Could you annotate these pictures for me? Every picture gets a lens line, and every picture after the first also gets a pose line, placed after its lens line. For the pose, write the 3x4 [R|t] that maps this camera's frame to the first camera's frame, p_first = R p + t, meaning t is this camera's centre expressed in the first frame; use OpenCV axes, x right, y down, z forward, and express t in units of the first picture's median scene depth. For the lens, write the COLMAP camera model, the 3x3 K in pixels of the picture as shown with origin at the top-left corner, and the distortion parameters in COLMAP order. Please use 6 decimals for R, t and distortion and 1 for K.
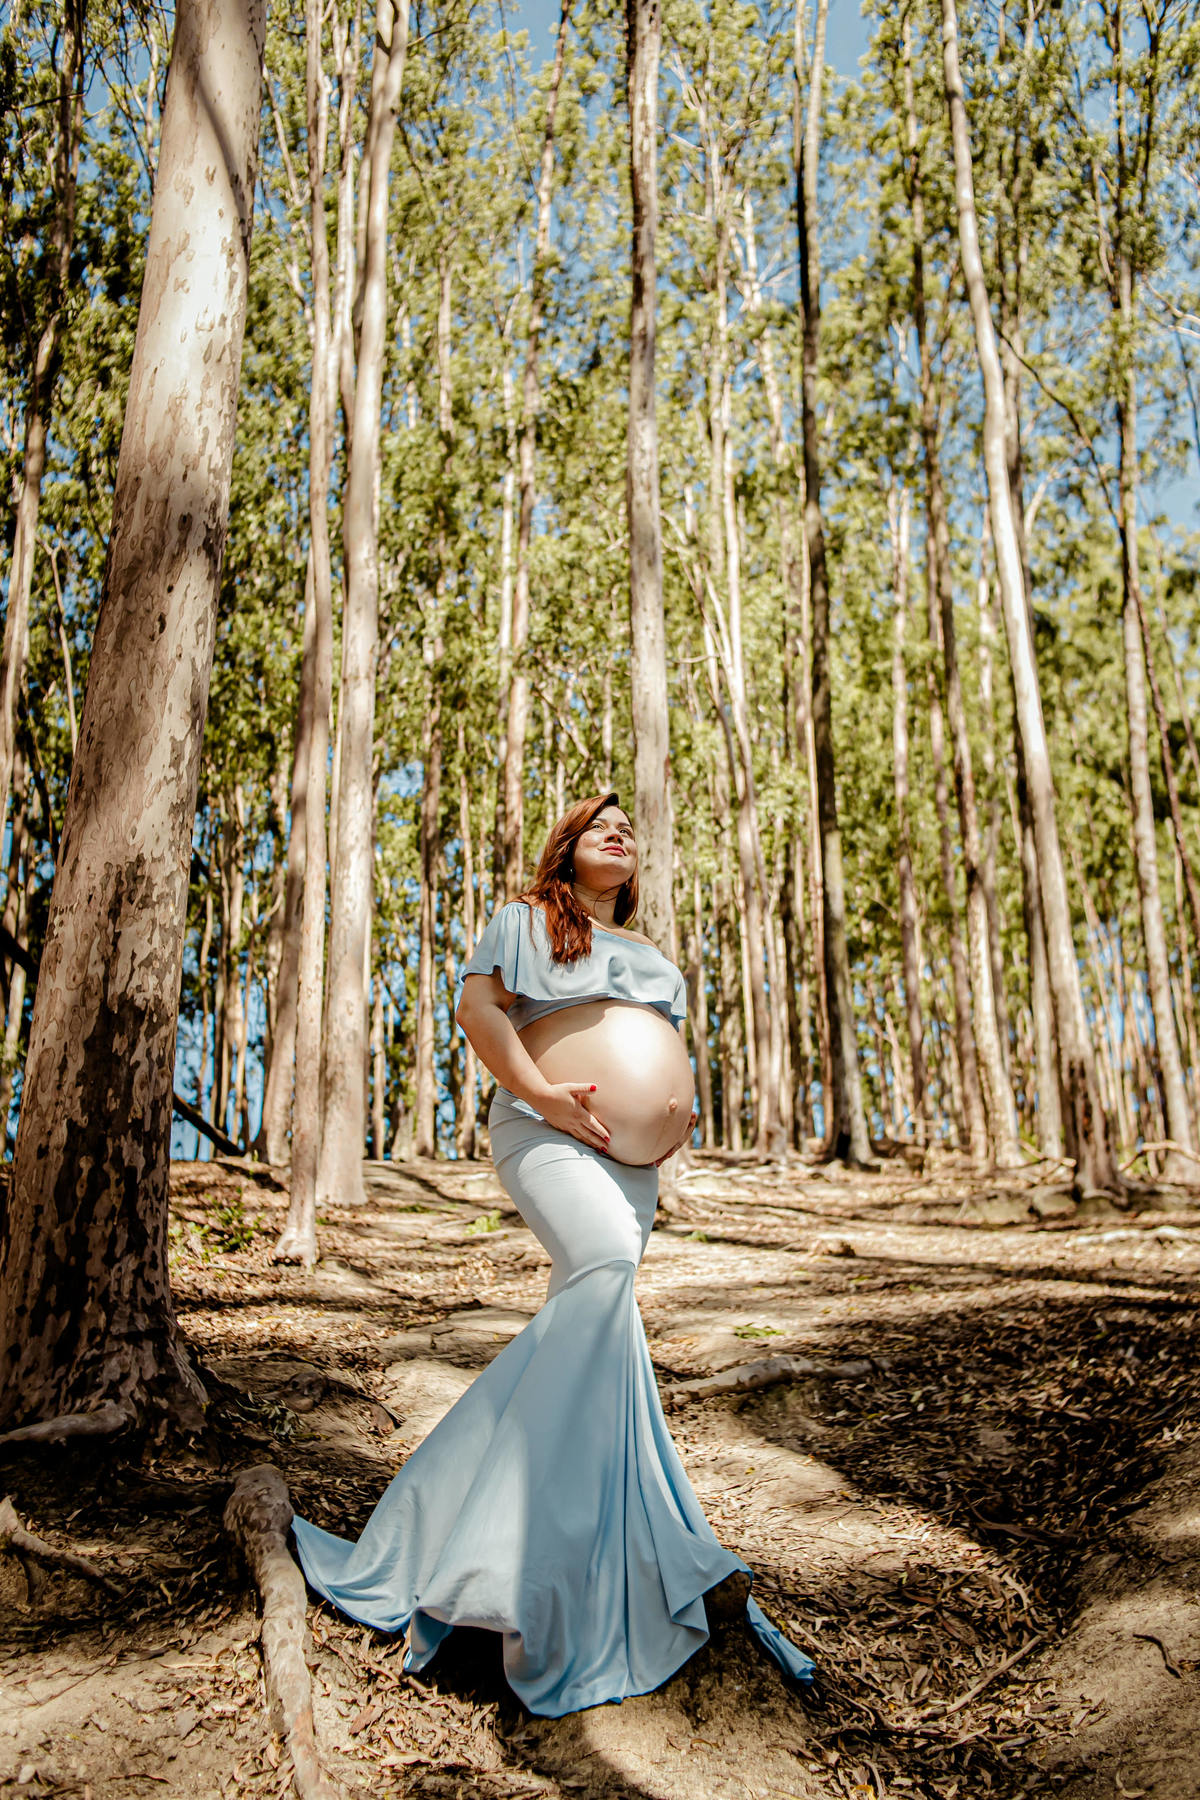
lens RADIAL K [[1752.6, 0, 600.0], [0, 1752.6, 900.0], [0, 0, 1]] dist [0.056070, 0.023893]
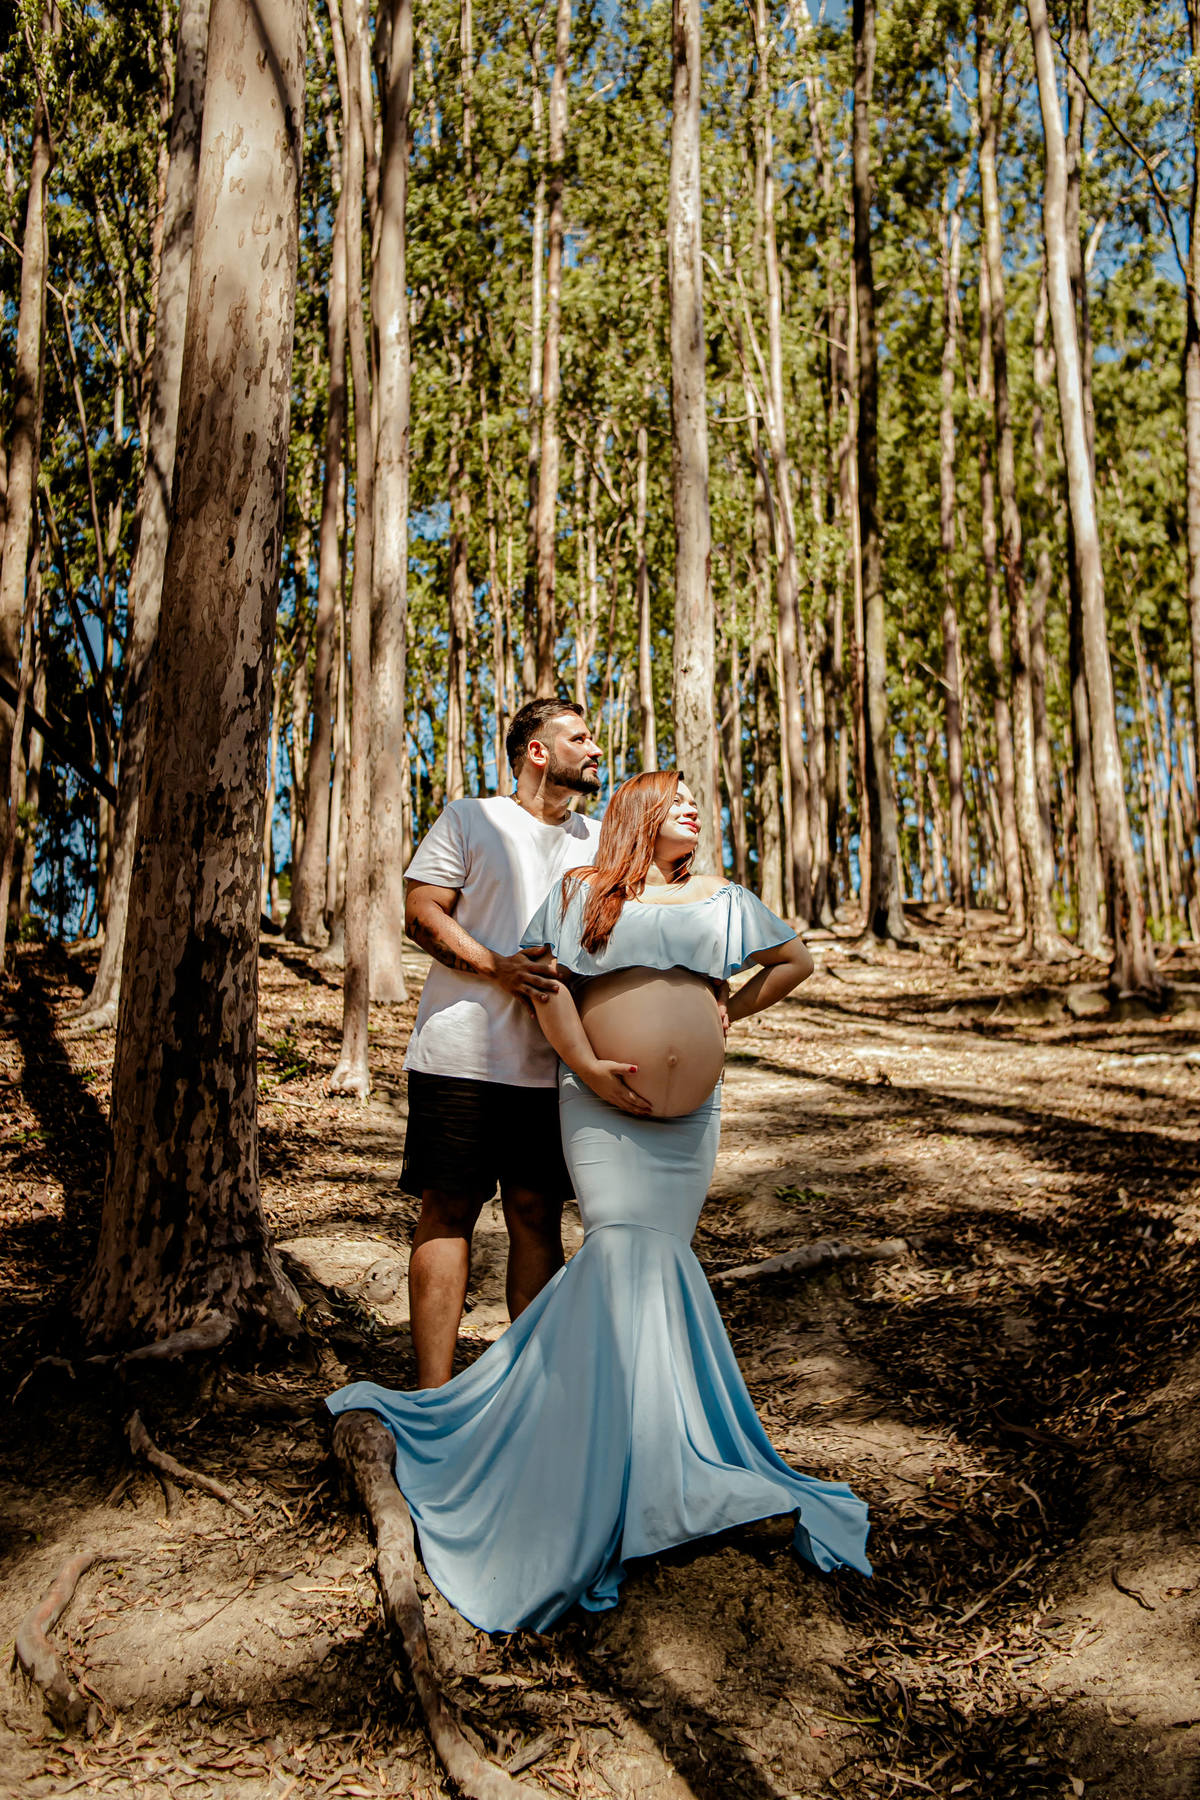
lens RADIAL K [[1791.4, 0, 620.8], [0, 1791.4, 869.2], [0, 0, 1]] dist [0.054120, 0.006578]
pose [[0.999968, 0.003354, -0.007216, -0.018265], [-0.002507, 0.993444, 0.114293, -0.130997], [0.007552, -0.114271, 0.993421, -0.092905]]
